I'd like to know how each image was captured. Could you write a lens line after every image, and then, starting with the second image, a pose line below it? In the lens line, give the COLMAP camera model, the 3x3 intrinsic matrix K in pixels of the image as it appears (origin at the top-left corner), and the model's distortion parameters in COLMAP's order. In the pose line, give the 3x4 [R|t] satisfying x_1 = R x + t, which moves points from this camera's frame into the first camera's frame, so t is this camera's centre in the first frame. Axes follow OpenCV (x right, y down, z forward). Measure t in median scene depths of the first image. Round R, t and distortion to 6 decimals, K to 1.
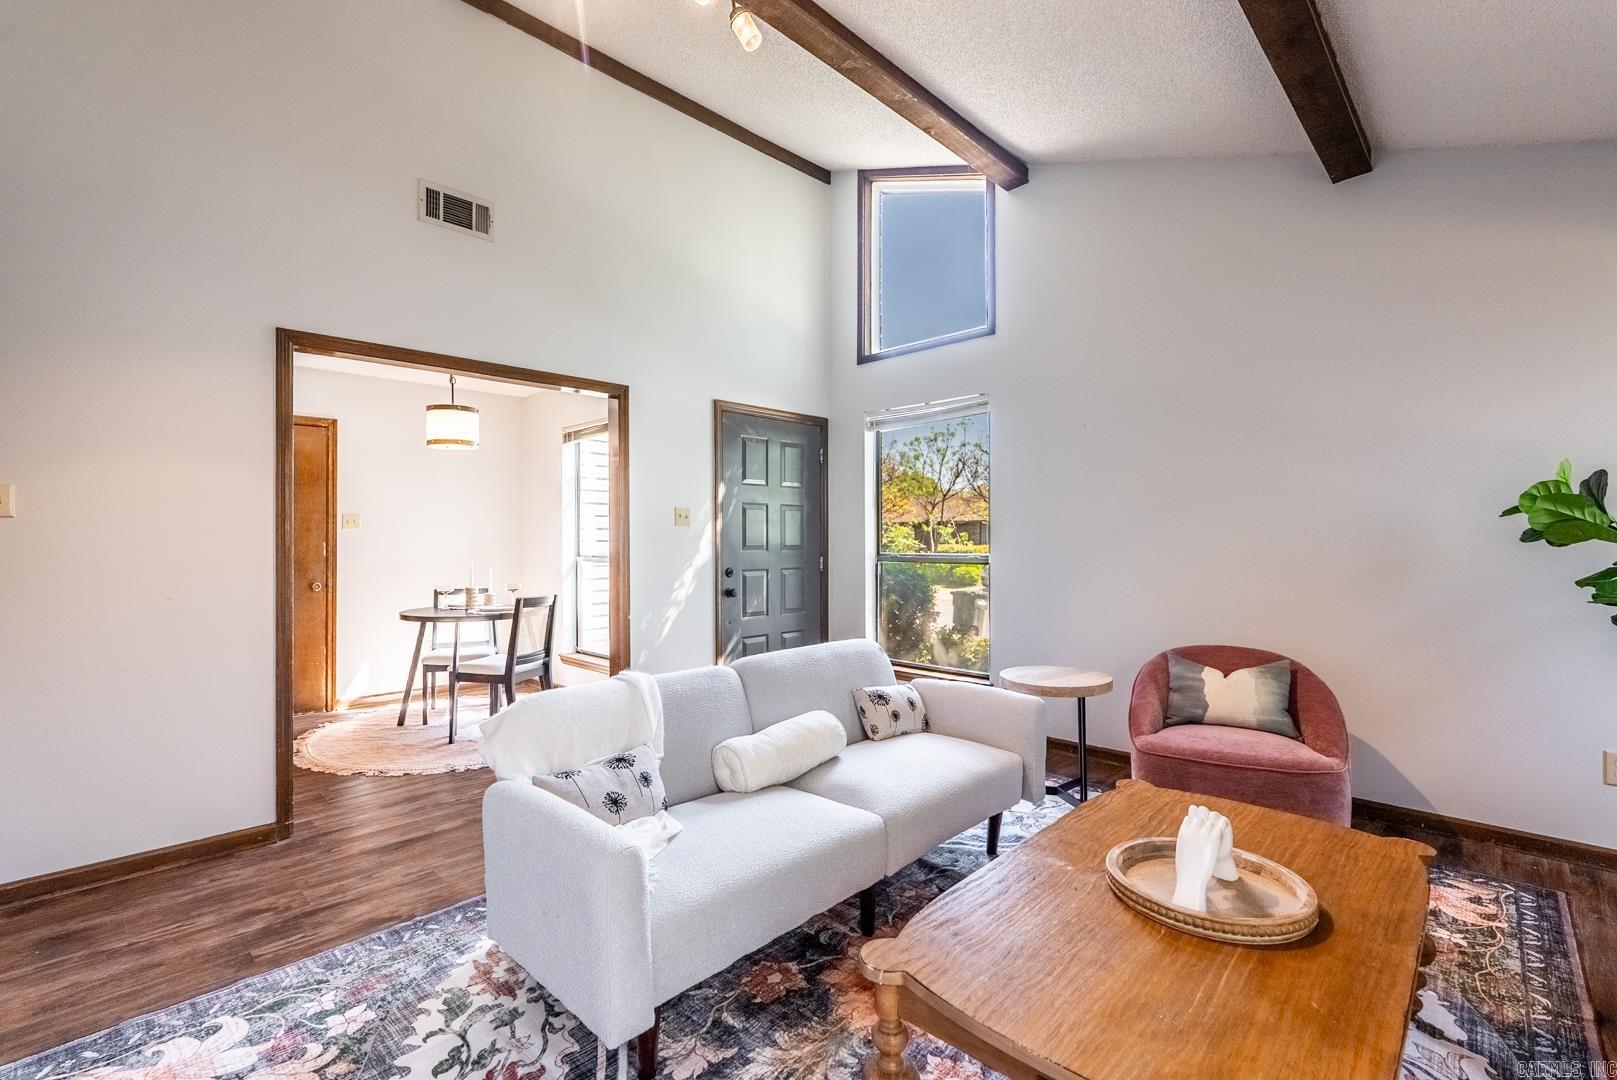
lens RADIAL K [[722.1, 0, 817.3], [0, 722.1, 533.9], [0, 0, 1]] dist [-0.011497, 0.001318]
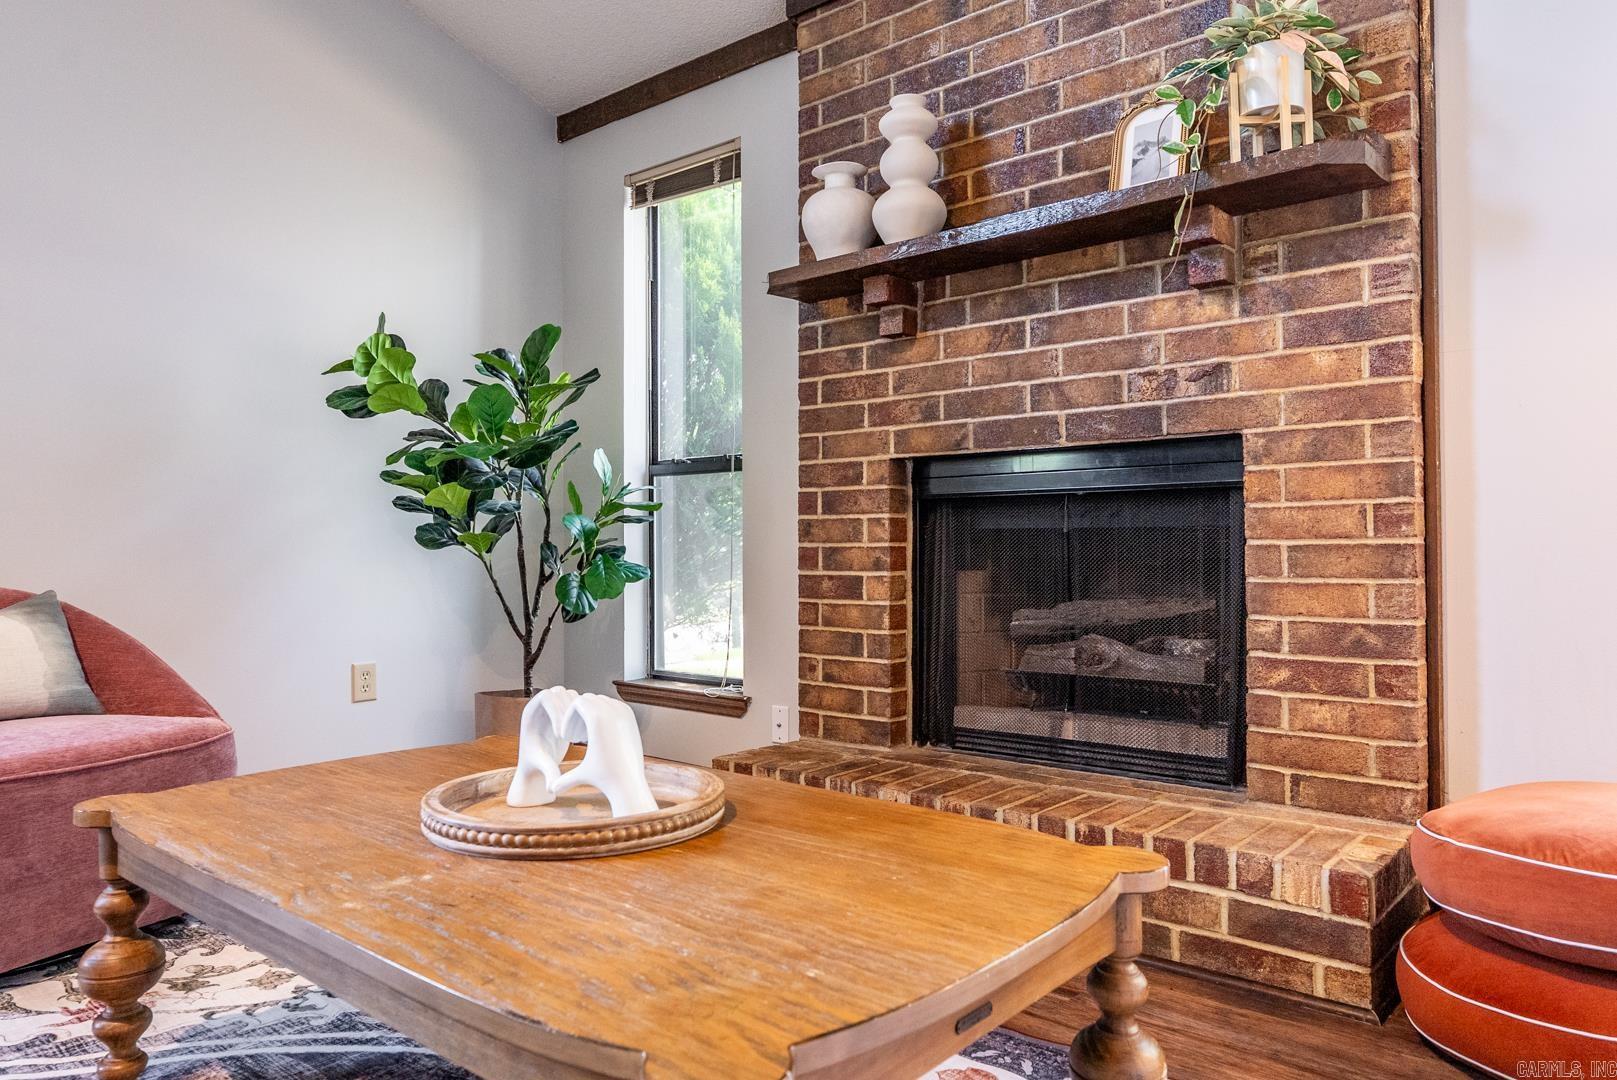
lens RADIAL K [[1101.9, 0, 809.6], [0, 1101.9, 534.5], [0, 0, 1]] dist [-0.001136, 0.003158]
pose [[-0.048240, 0.011870, 0.998765, -0.360003], [0.002018, 0.999929, -0.011787, 0.220830], [-0.998834, 0.001447, -0.048260, 0.700281]]
